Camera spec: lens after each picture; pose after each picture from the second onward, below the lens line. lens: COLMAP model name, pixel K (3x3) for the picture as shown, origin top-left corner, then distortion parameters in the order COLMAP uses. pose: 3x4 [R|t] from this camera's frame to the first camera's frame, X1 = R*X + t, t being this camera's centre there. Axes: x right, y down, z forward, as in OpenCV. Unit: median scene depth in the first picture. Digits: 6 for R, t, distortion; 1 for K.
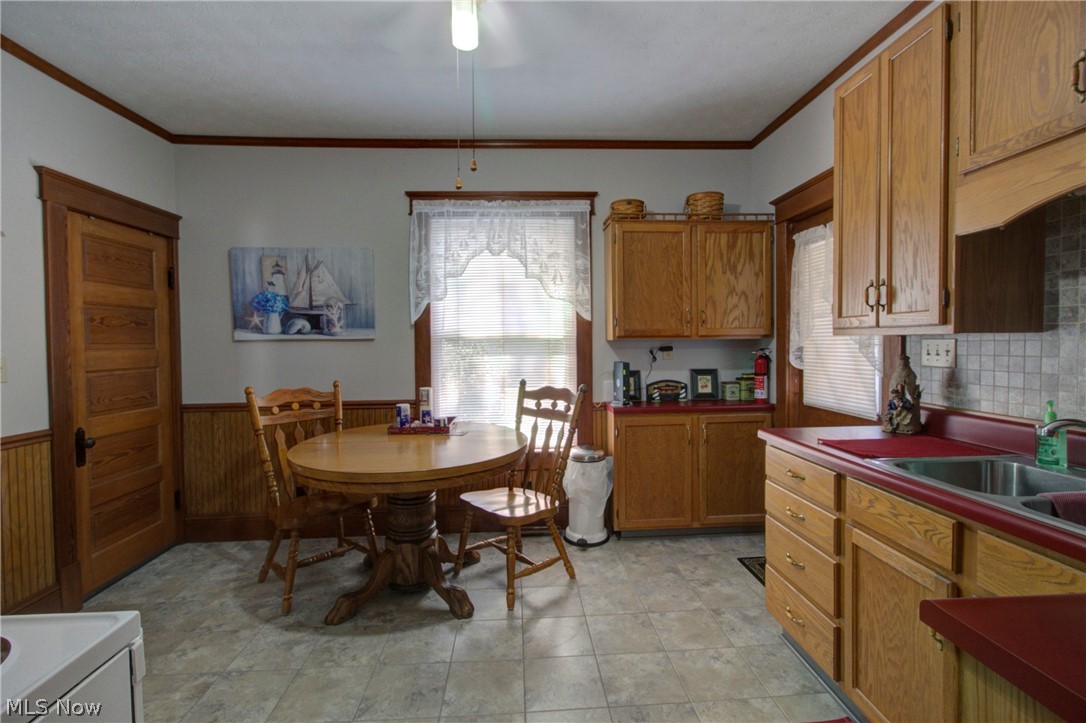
lens RADIAL K [[497.8, 0, 543.9], [0, 497.8, 356.6], [0, 0, 1]] dist [0.002890, 0.001397]
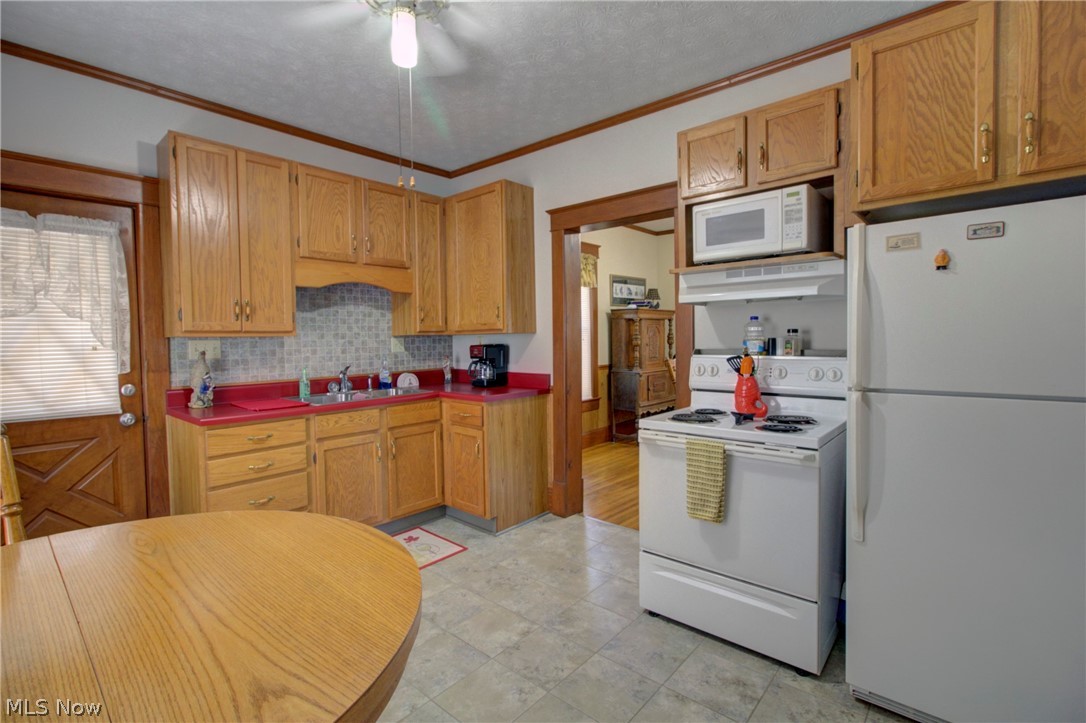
lens RADIAL K [[497.8, 0, 542.2], [0, 497.8, 356.8], [0, 0, 1]] dist [0.002890, 0.001397]
pose [[-0.707877, -0.007337, 0.706297, -1.106081], [0.039594, 0.997962, 0.050050, -0.022690], [-0.705225, 0.063395, -0.706144, 1.538929]]
